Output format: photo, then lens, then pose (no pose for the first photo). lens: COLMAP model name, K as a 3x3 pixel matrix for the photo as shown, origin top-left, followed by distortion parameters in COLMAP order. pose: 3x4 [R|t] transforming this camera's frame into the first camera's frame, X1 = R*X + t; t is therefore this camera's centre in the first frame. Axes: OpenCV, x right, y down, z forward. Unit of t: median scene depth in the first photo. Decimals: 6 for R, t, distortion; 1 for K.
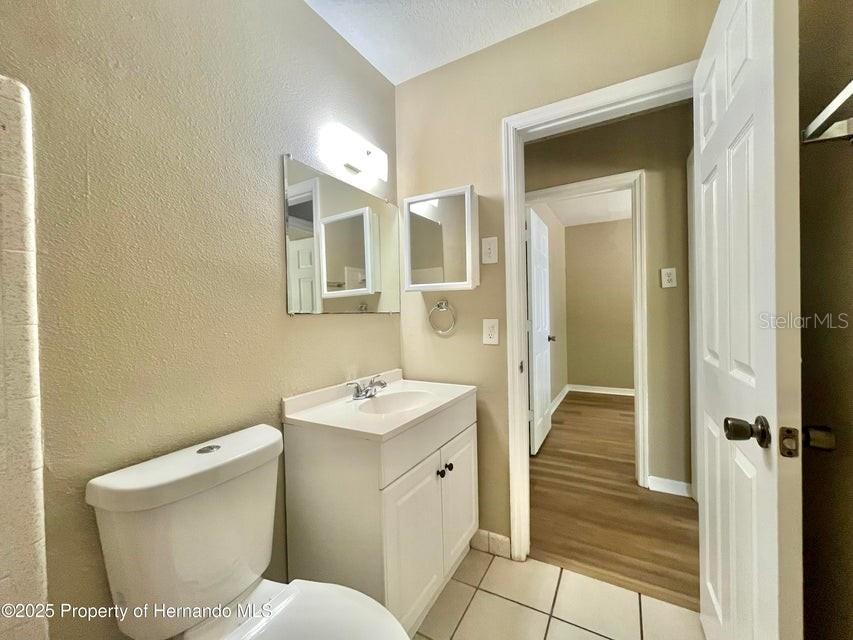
lens RADIAL K [[344.5, 0, 425.3], [0, 344.5, 319.6], [0, 0, 1]] dist [-0.004141, 0.000587]
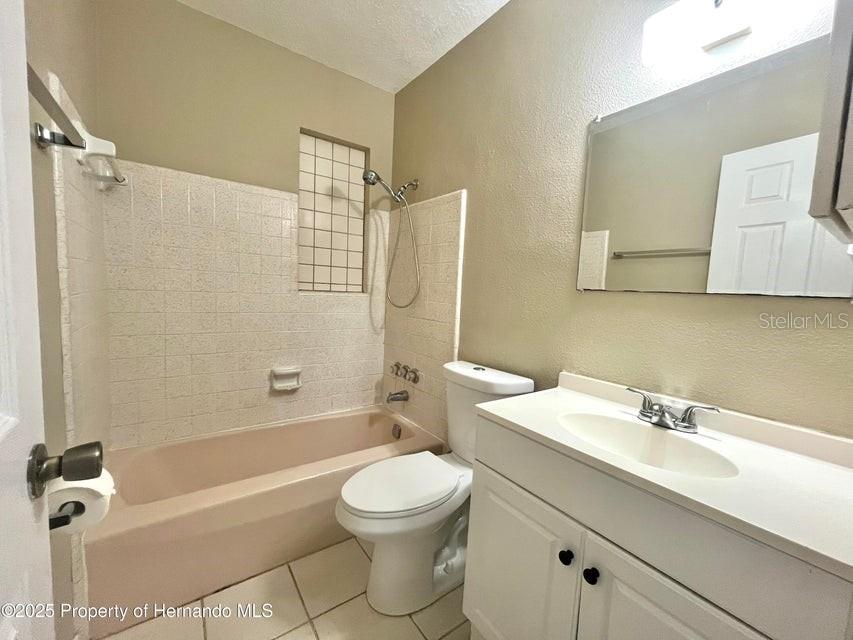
lens RADIAL K [[344.5, 0, 424.6], [0, 344.5, 319.8], [0, 0, 1]] dist [-0.004141, 0.000587]
pose [[-0.420383, 0.086224, -0.903241, 0.679912], [-0.052060, 0.991542, 0.118883, -0.025172], [0.905852, 0.097000, -0.412339, 1.011153]]
